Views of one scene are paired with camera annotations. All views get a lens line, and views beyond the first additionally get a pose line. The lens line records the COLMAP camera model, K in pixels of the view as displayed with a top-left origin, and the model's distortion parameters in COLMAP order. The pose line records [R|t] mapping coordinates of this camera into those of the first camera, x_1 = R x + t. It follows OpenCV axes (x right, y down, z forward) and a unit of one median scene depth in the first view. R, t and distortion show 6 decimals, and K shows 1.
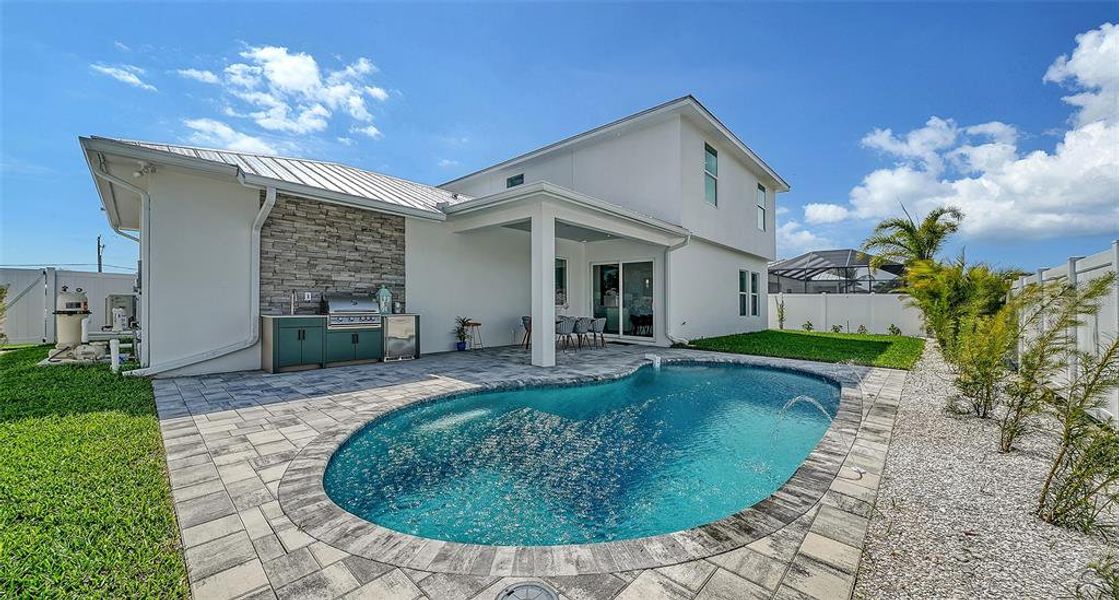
lens RADIAL K [[393.4, 0, 555.2], [0, 393.4, 301.0], [0, 0, 1]] dist [-0.001178, 0.000080]
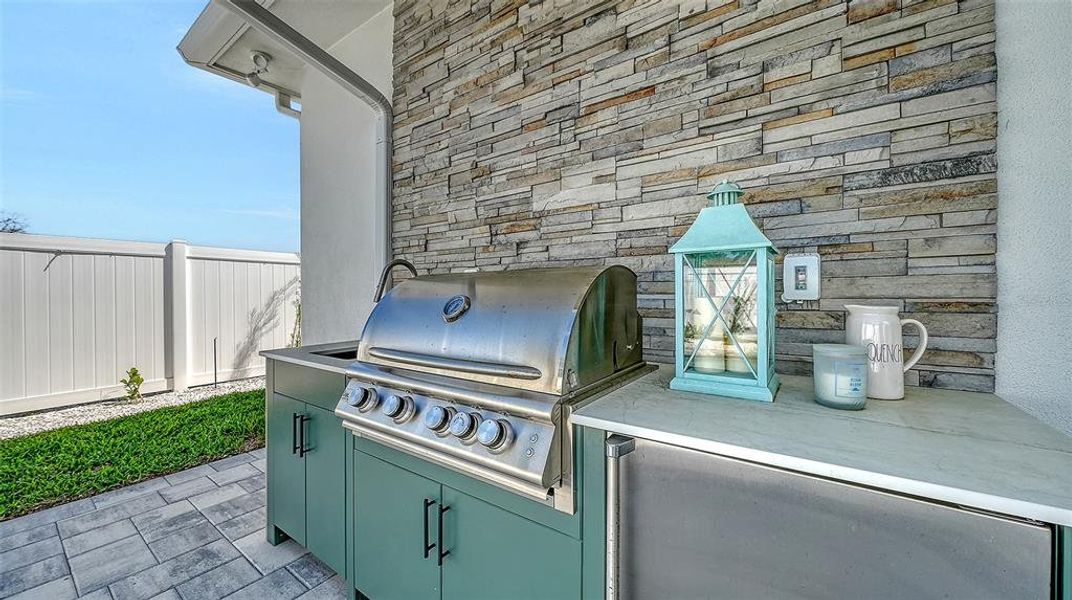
lens RADIAL K [[379.1, 0, 539.9], [0, 379.1, 306.8], [0, 0, 1]] dist [-0.005365, -0.000511]
pose [[0.158825, -0.002043, -0.987305, -0.345225], [-0.003142, 0.999992, -0.002575, 0.006471], [0.987302, 0.003511, 0.158817, 1.001041]]
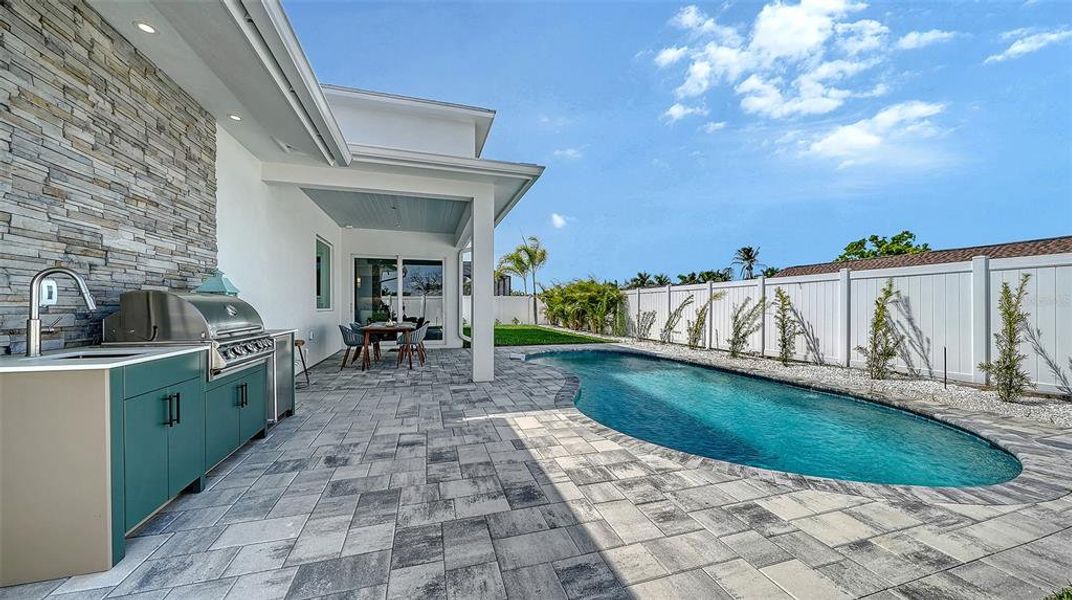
lens RADIAL K [[379.1, 0, 540.1], [0, 379.1, 304.6], [0, 0, 1]] dist [-0.005365, -0.000511]
pose [[0.496625, -0.007196, 0.867936, -0.688569], [0.002073, 0.999973, 0.007104, -0.003337], [-0.867963, -0.001729, 0.496626, 0.518404]]
